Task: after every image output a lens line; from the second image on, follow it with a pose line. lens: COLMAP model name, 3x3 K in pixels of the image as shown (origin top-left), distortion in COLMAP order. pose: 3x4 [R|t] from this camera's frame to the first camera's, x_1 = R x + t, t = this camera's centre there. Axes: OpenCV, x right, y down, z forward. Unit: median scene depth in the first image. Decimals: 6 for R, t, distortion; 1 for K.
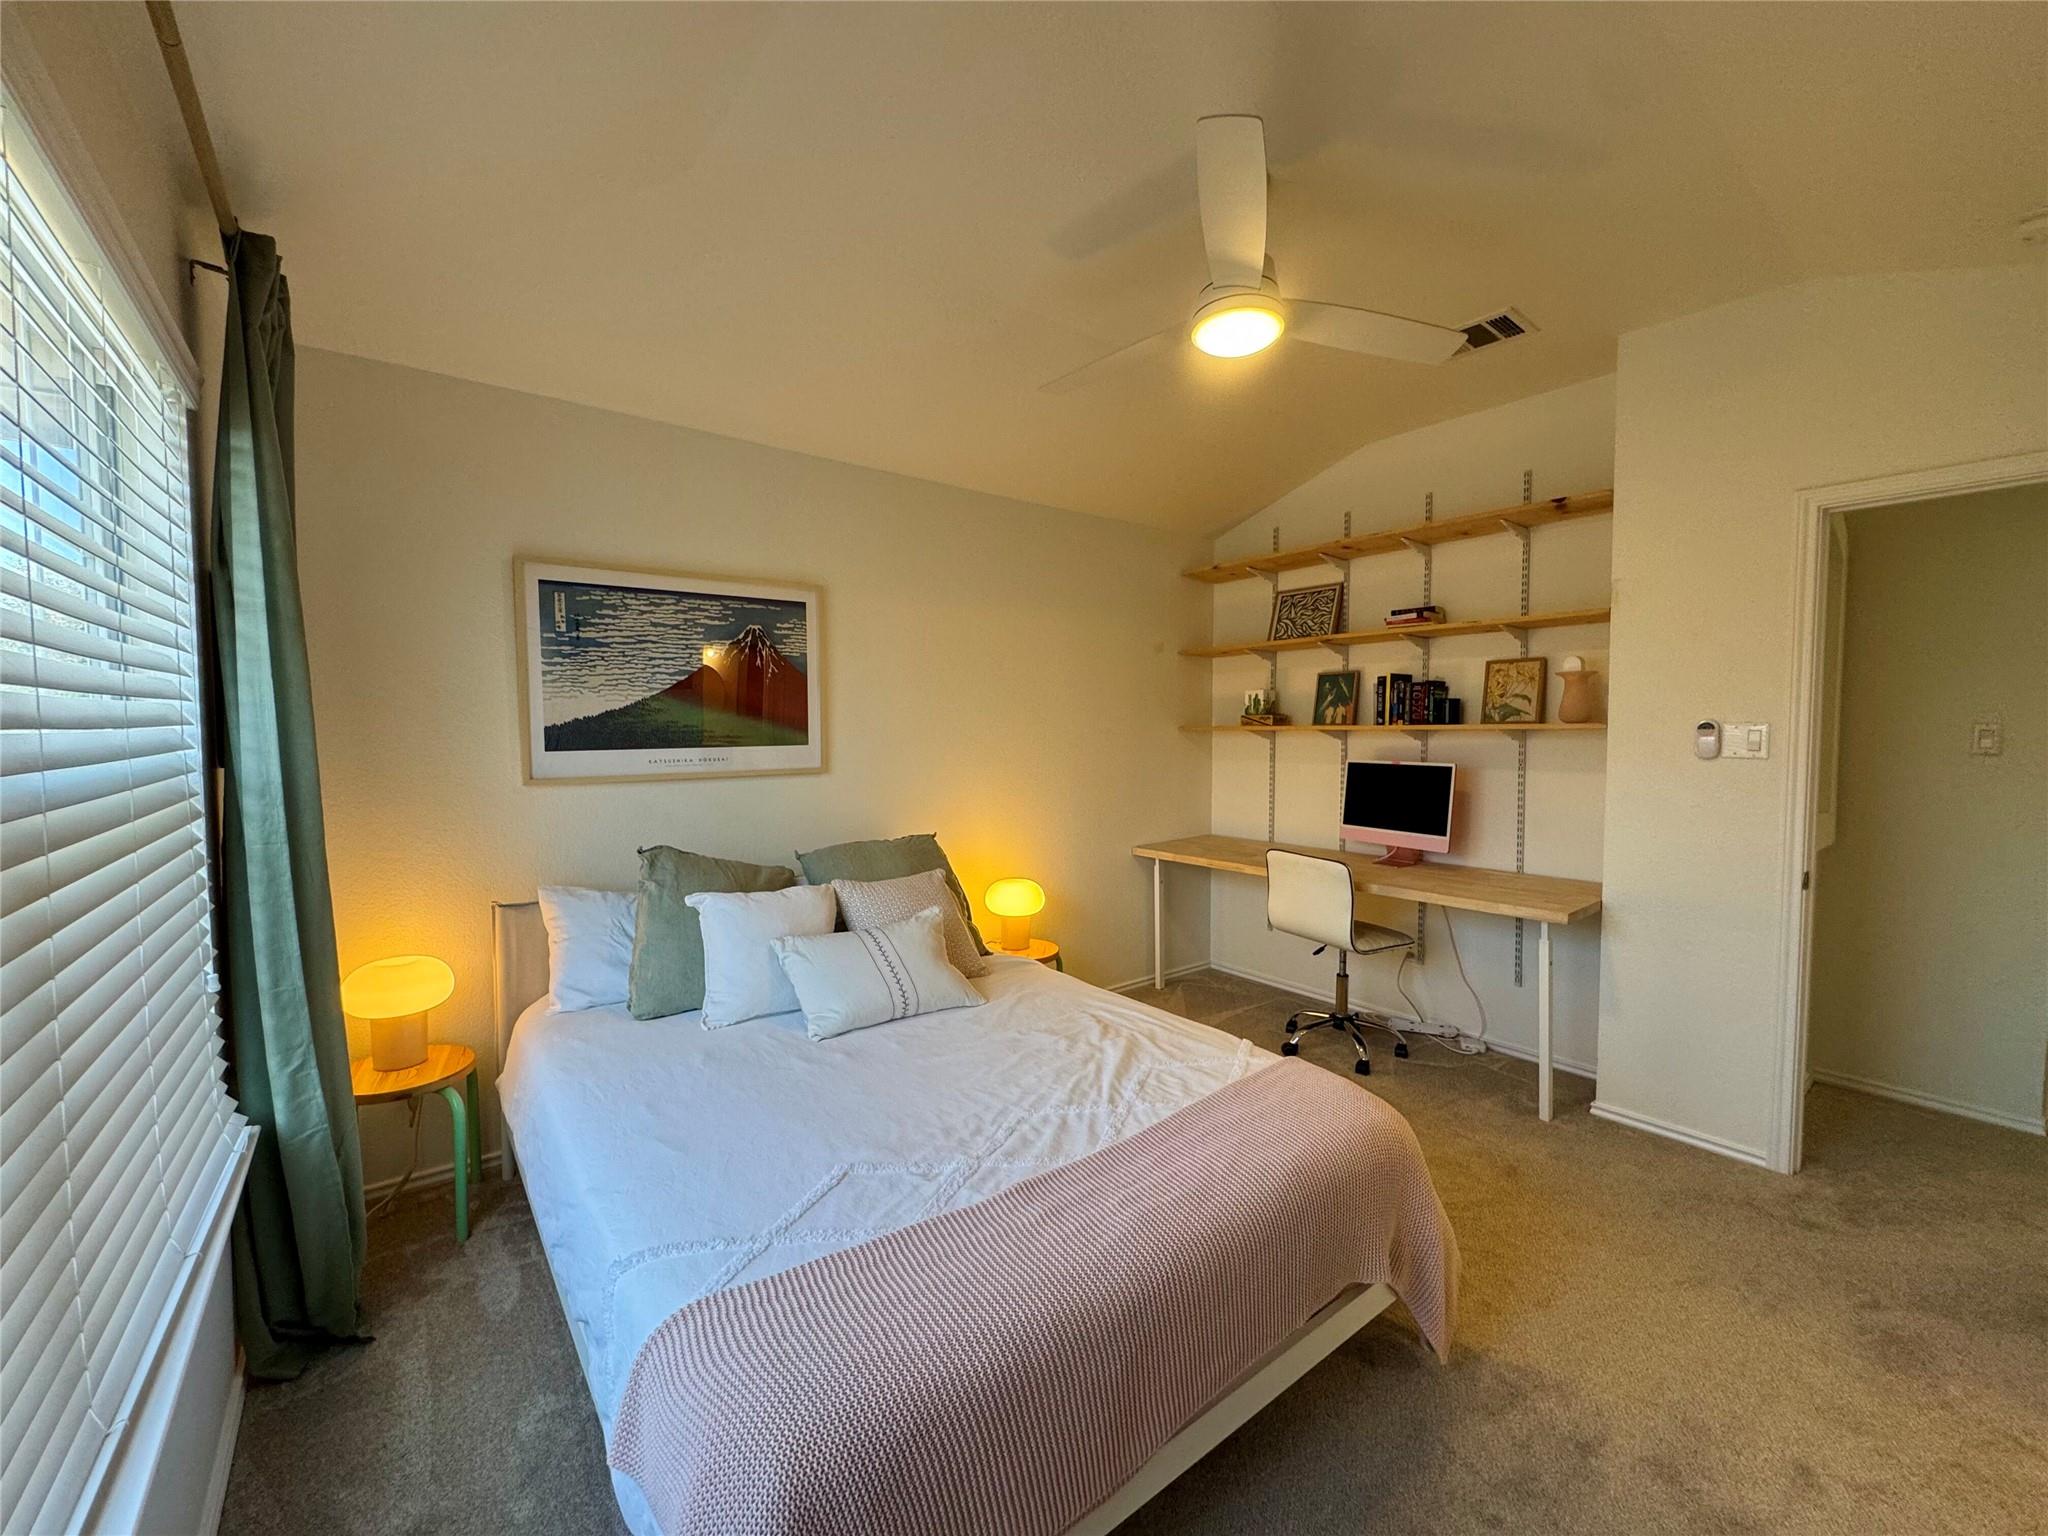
lens RADIAL K [[815.9, 0, 1023.5], [0, 815.9, 757.9], [0, 0, 1]] dist [-0.002979, -0.000079]
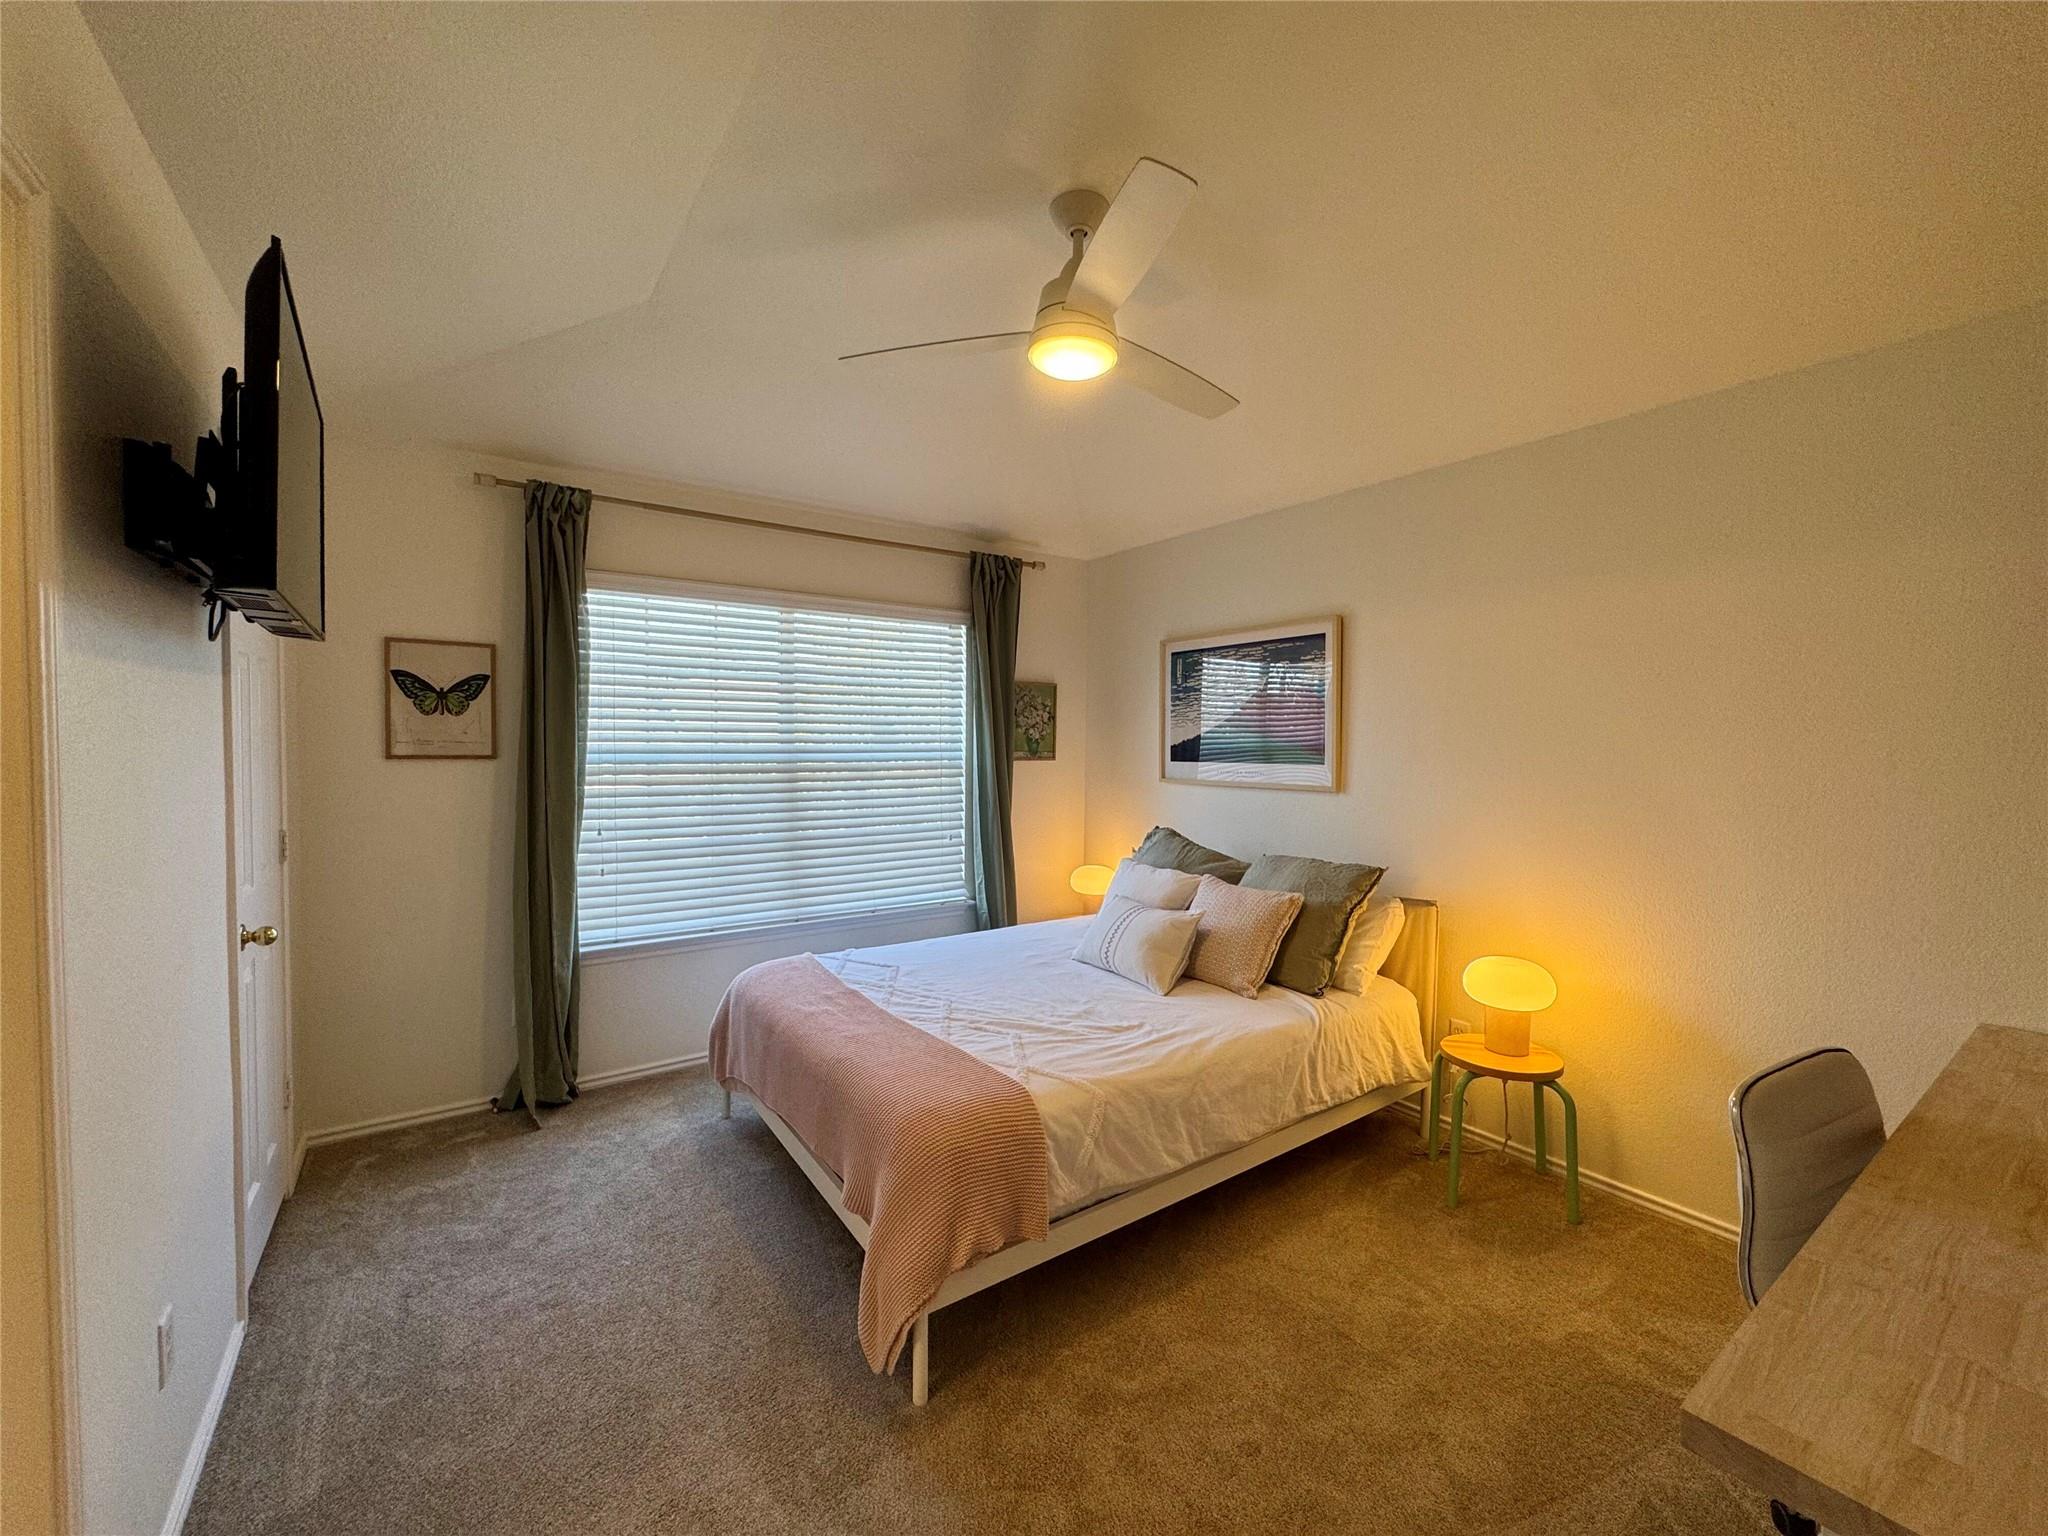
lens RADIAL K [[815.9, 0, 1022.9], [0, 815.9, 763.0], [0, 0, 1]] dist [-0.002979, -0.000079]
pose [[-0.046169, 0.033777, -0.998362, 1.006444], [-0.043249, 0.998423, 0.035779, -0.048171], [0.997997, 0.044830, -0.044636, 0.788355]]
